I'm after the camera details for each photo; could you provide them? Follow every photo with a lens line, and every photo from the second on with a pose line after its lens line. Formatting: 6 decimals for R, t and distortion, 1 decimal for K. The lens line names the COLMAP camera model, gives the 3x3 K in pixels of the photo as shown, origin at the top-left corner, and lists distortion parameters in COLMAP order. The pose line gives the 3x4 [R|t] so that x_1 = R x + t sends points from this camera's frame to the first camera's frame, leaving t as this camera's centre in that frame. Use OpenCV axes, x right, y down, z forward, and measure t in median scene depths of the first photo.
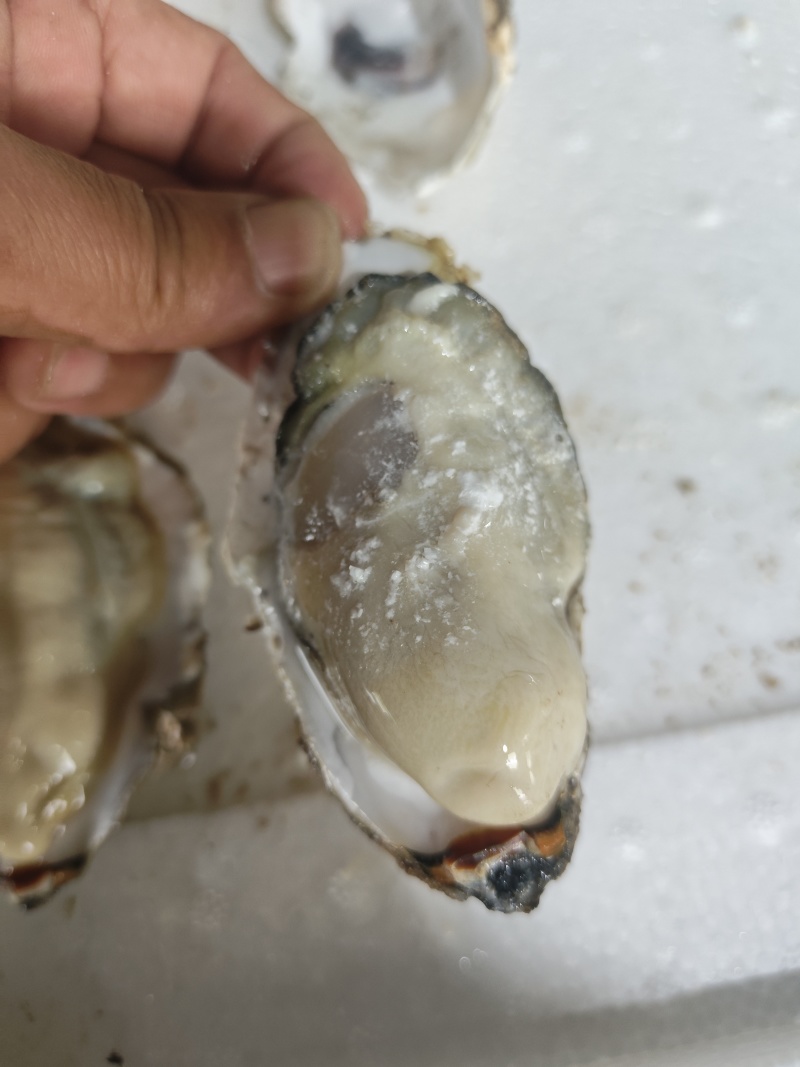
lens RADIAL K [[818.6, 0, 402.4], [0, 818.6, 530.8], [0, 0, 1]] dist [0.001689, -0.013330]
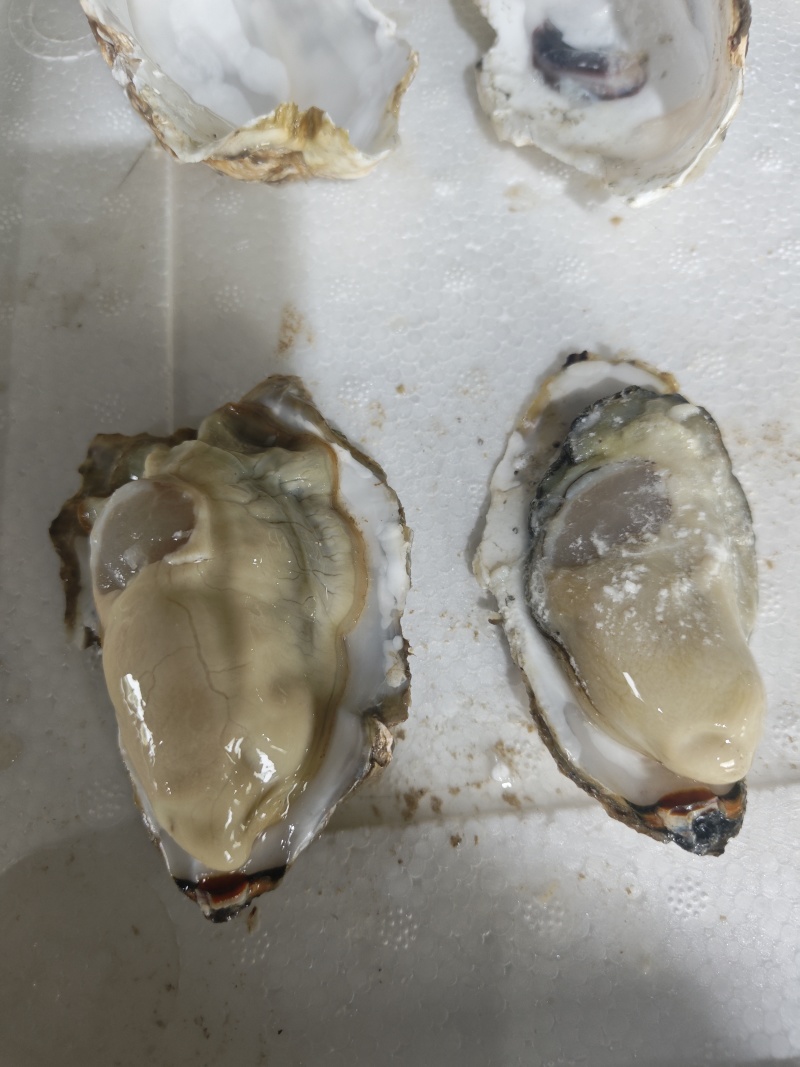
lens RADIAL K [[818.6, 0, 394.1], [0, 818.6, 542.3], [0, 0, 1]] dist [0.001689, -0.013330]
pose [[0.970166, 0.209943, 0.121247, -0.609058], [-0.191229, 0.970079, -0.149594, 0.255324], [-0.149026, 0.121945, 0.981285, -0.299252]]
